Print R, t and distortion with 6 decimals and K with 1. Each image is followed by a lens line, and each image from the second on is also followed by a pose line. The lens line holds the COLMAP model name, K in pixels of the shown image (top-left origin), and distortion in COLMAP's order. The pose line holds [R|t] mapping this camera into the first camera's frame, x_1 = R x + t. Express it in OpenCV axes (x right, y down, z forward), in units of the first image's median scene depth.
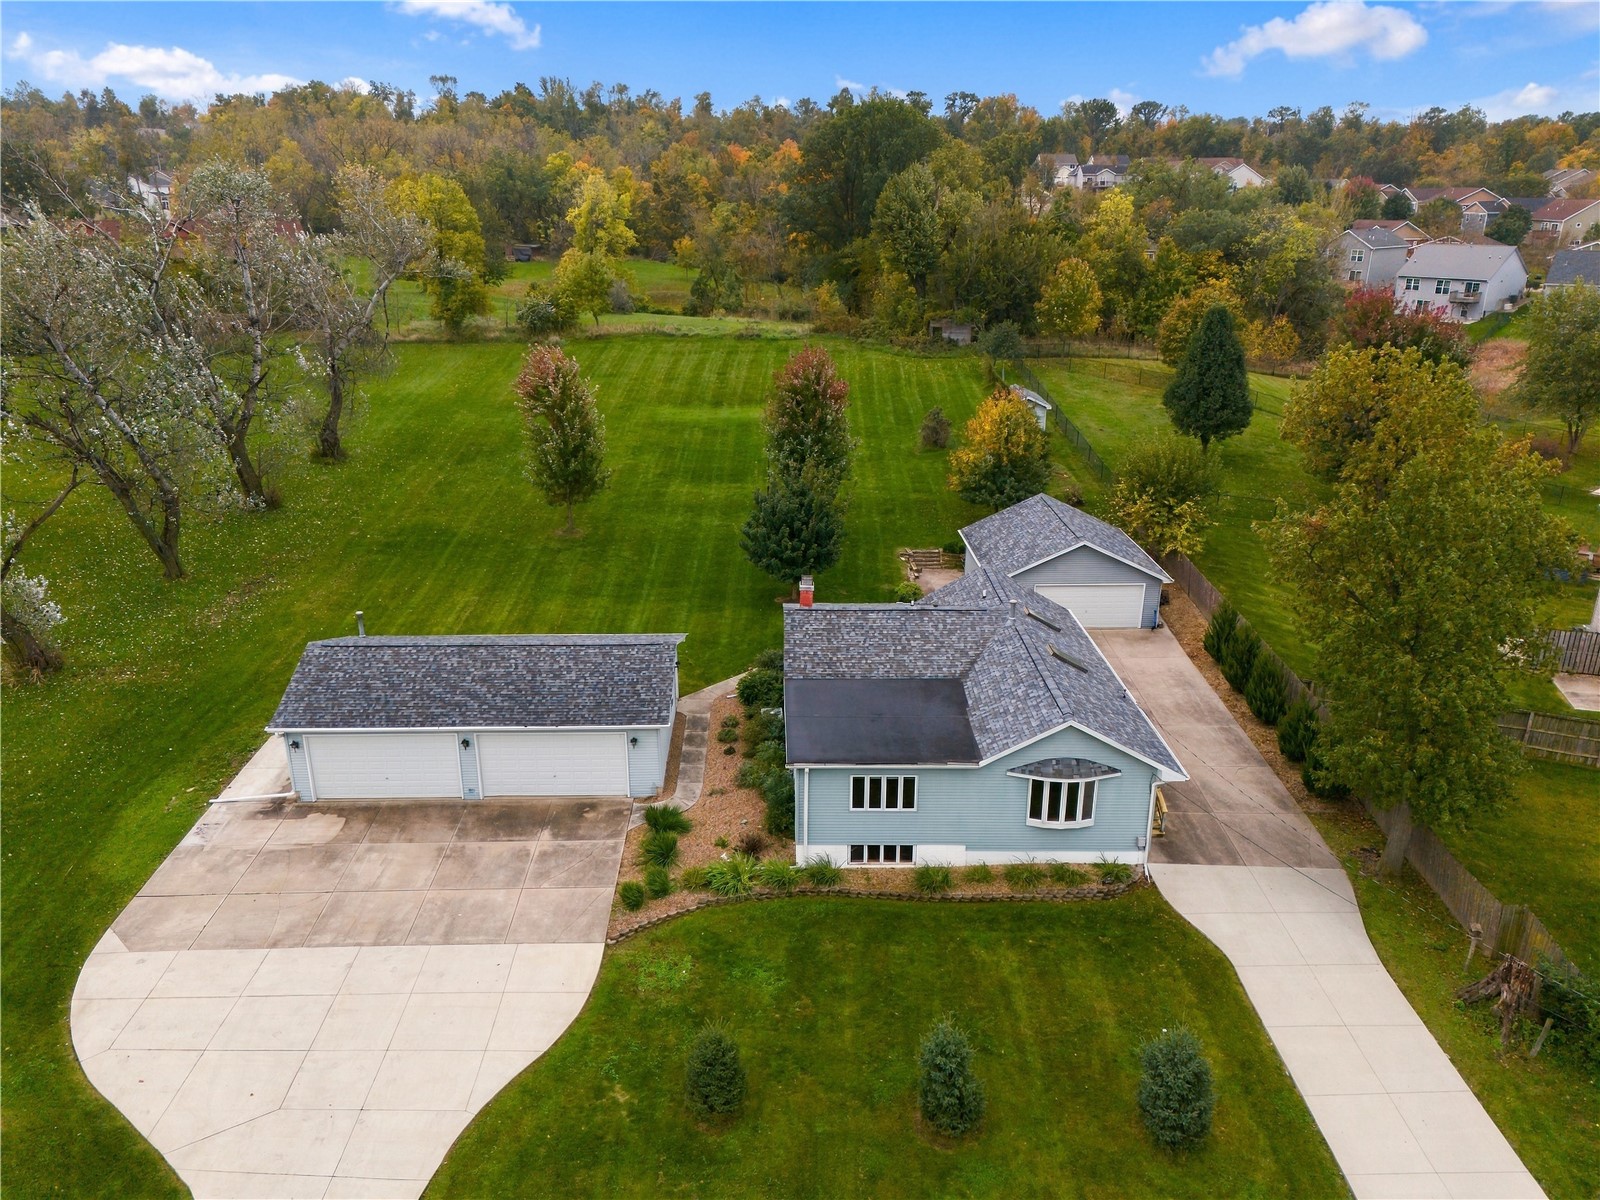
lens RADIAL K [[1164.0, 0, 793.0], [0, 1164.0, 596.5], [0, 0, 1]] dist [0.098212, -0.098458]
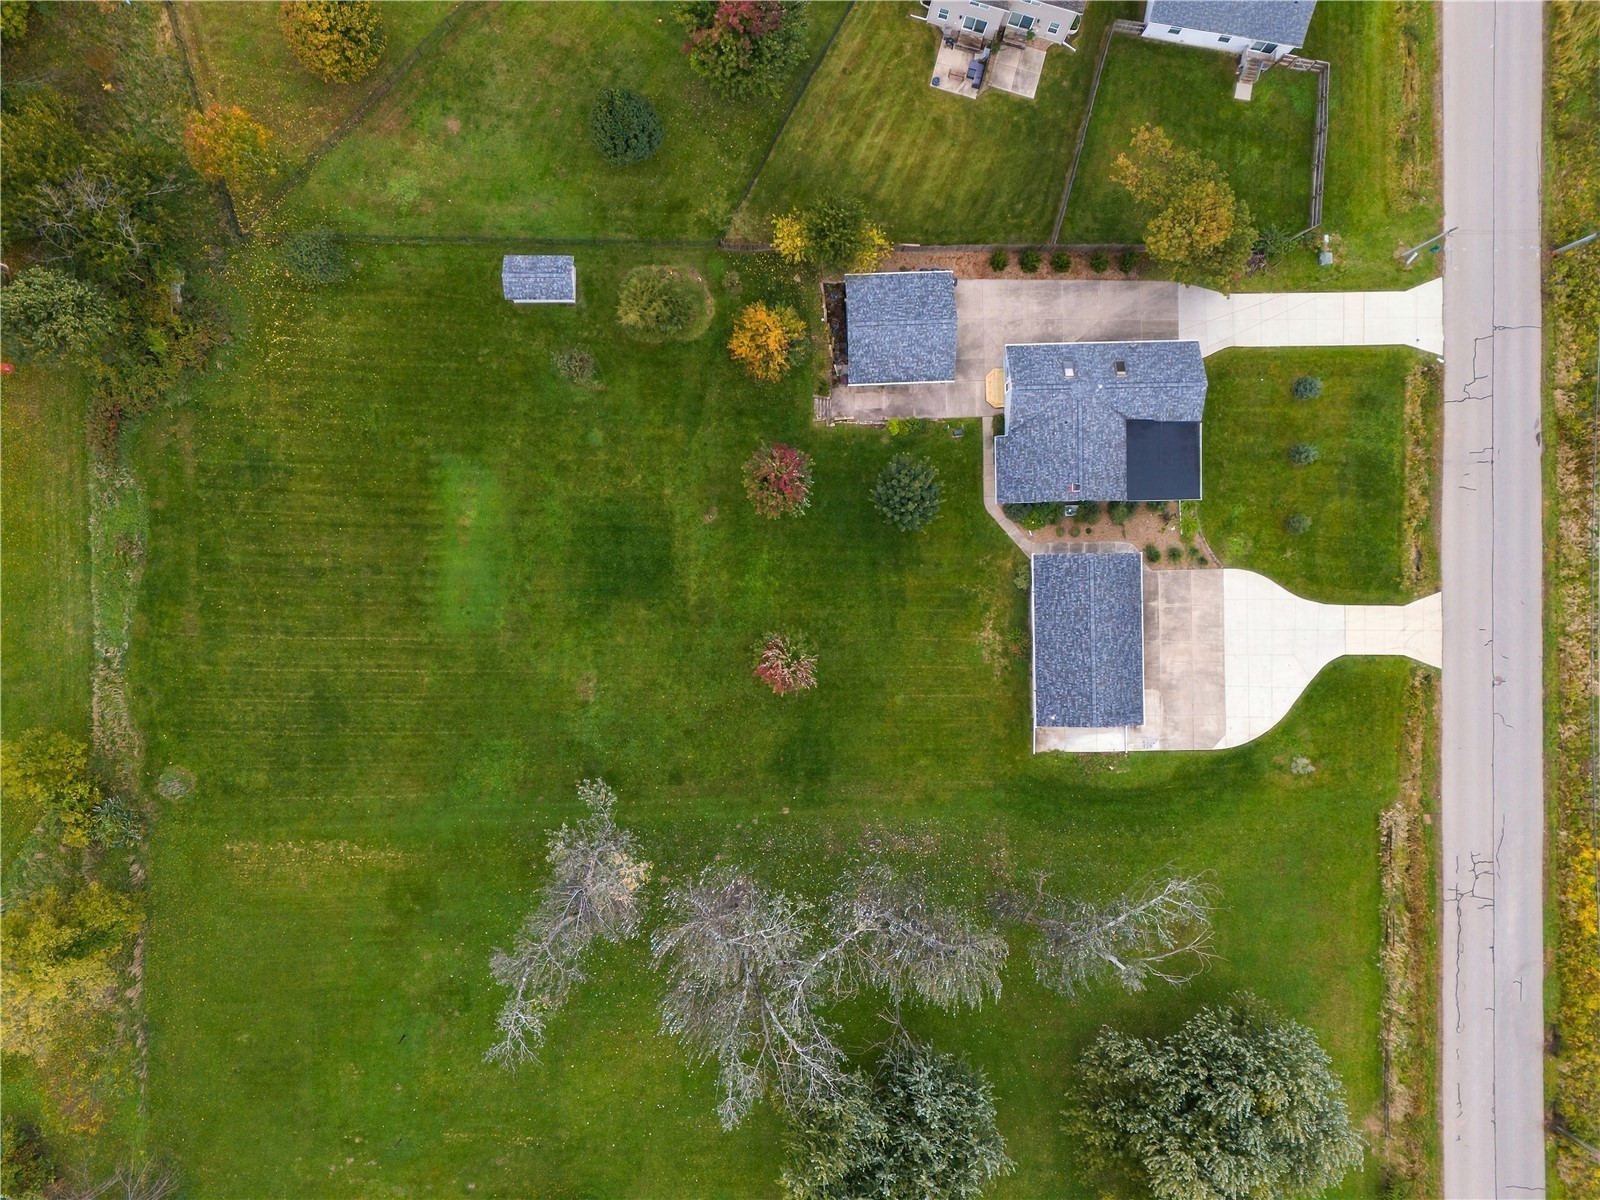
lens RADIAL K [[1164.0, 0, 793.0], [0, 1164.0, 596.5], [0, 0, 1]] dist [0.098212, -0.098458]
pose [[0.003987, -0.999991, -0.001643, -0.201922], [0.319110, -0.000285, 0.947718, -2.399106], [-0.947709, -0.004303, 0.319105, 0.964646]]
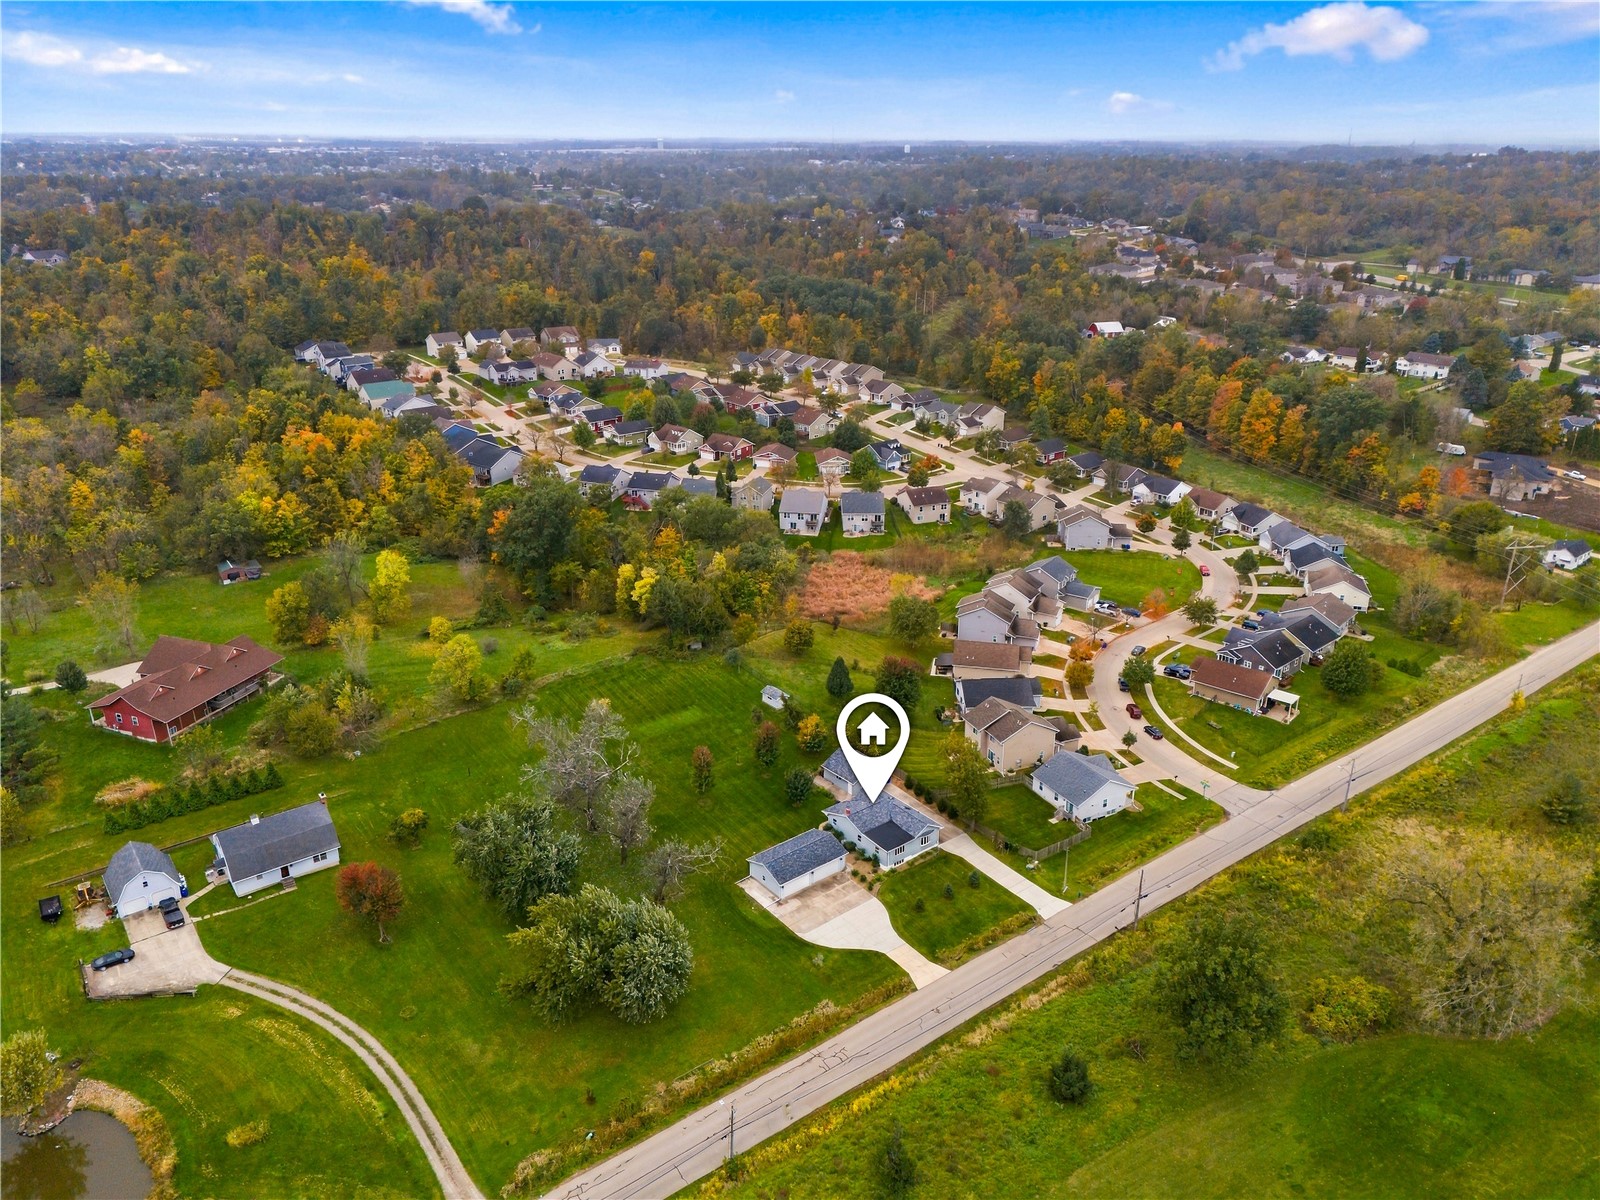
lens RADIAL K [[1164.0, 0, 793.0], [0, 1164.0, 596.5], [0, 0, 1]] dist [0.098212, -0.098458]
pose [[0.792190, -0.227866, 0.566138, -2.746131], [0.208020, 0.972945, 0.100523, -1.422325], [-0.573727, 0.038135, 0.818158, -2.744517]]
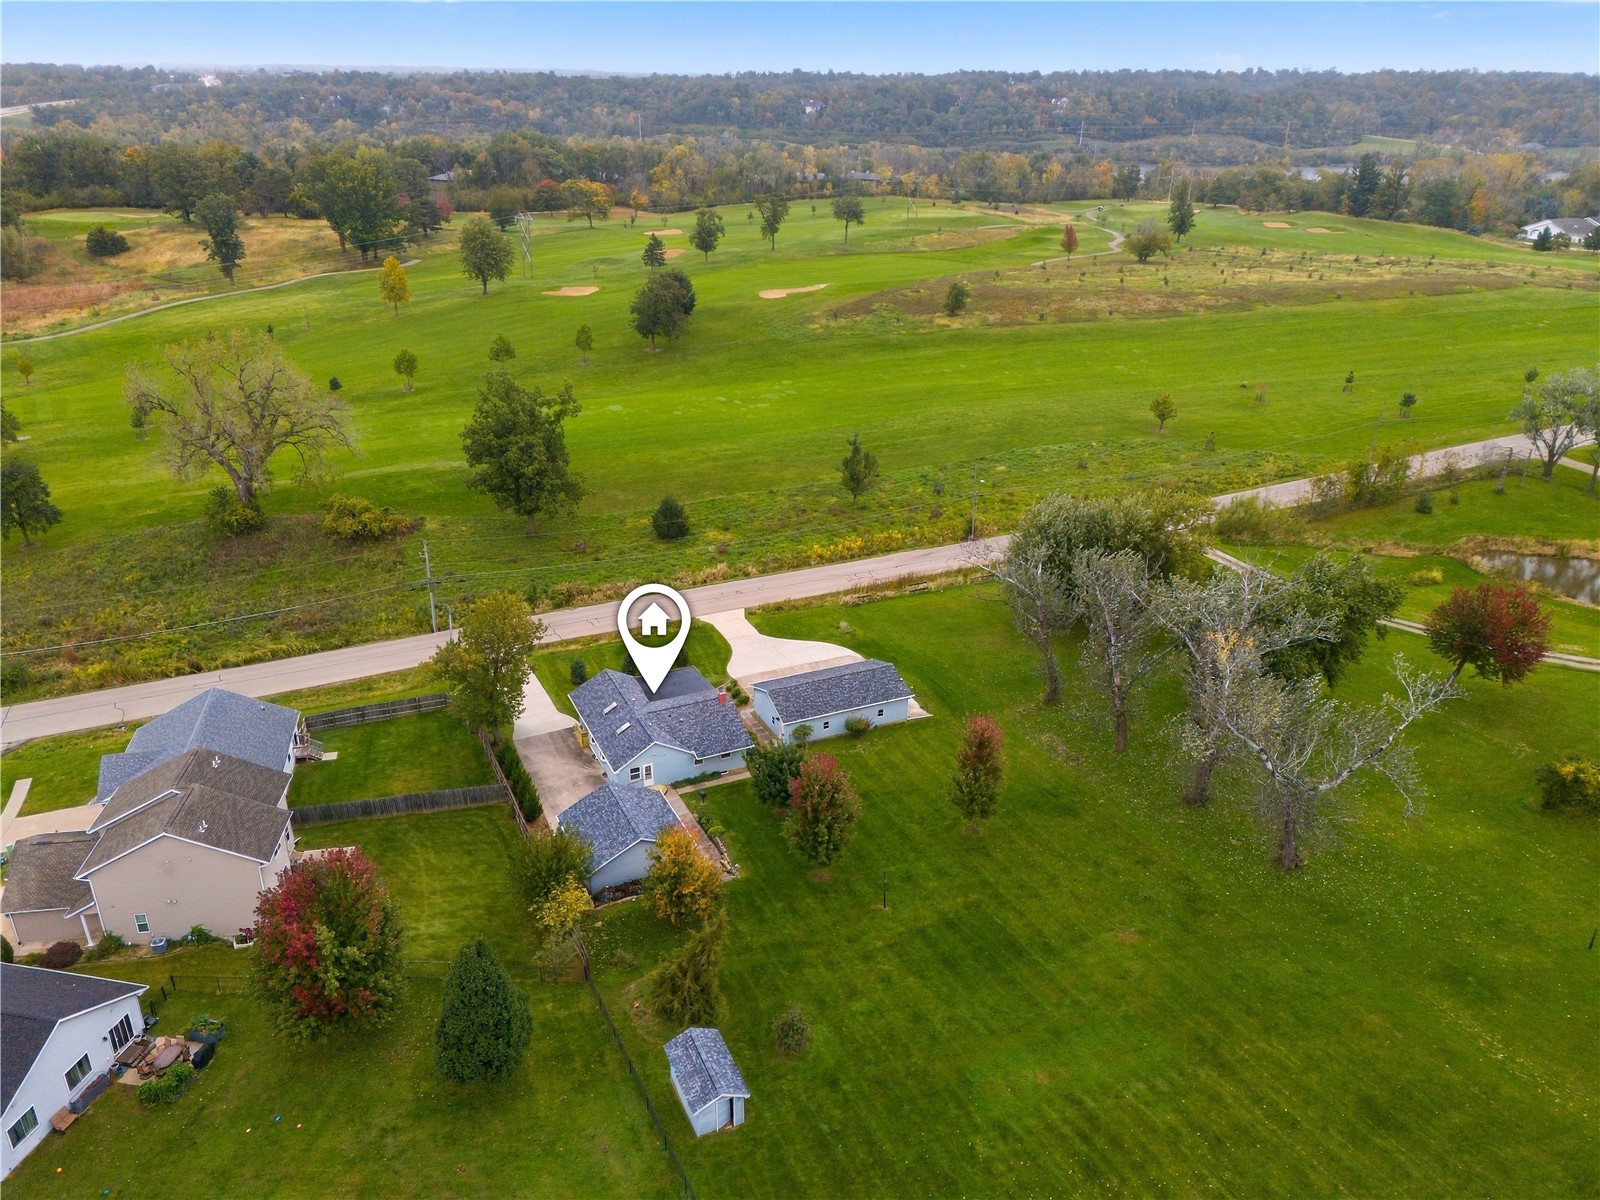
lens RADIAL K [[1164.0, 0, 793.0], [0, 1164.0, 596.5], [0, 0, 1]] dist [0.098212, -0.098458]
pose [[-0.920533, 0.156669, -0.357875, 0.801759], [-0.132835, 0.735959, 0.663867, -2.013507], [0.367388, 0.658650, -0.656663, 2.888228]]
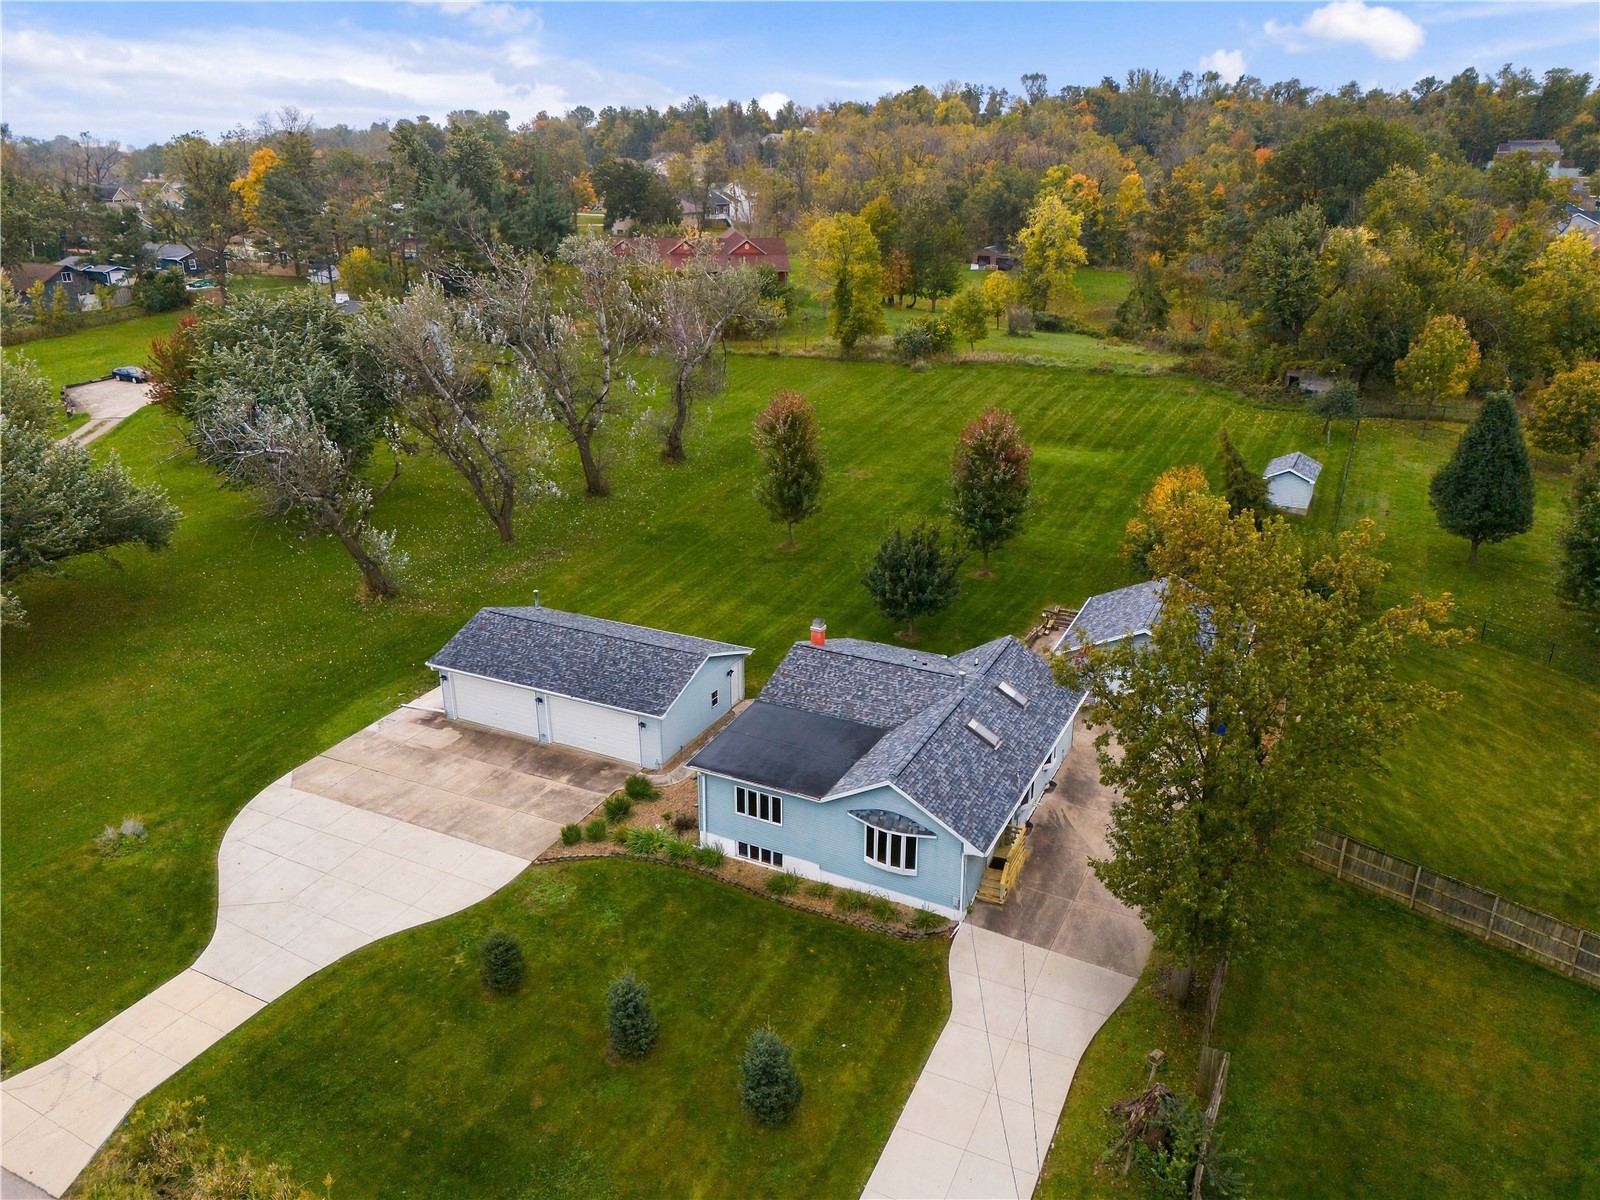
lens RADIAL K [[1164.0, 0, 793.0], [0, 1164.0, 596.5], [0, 0, 1]] dist [0.098212, -0.098458]
pose [[0.882937, 0.157952, -0.442124, 0.597754], [-0.151646, 0.987178, 0.049834, -0.112620], [0.444327, 0.023046, 0.895568, -0.090322]]
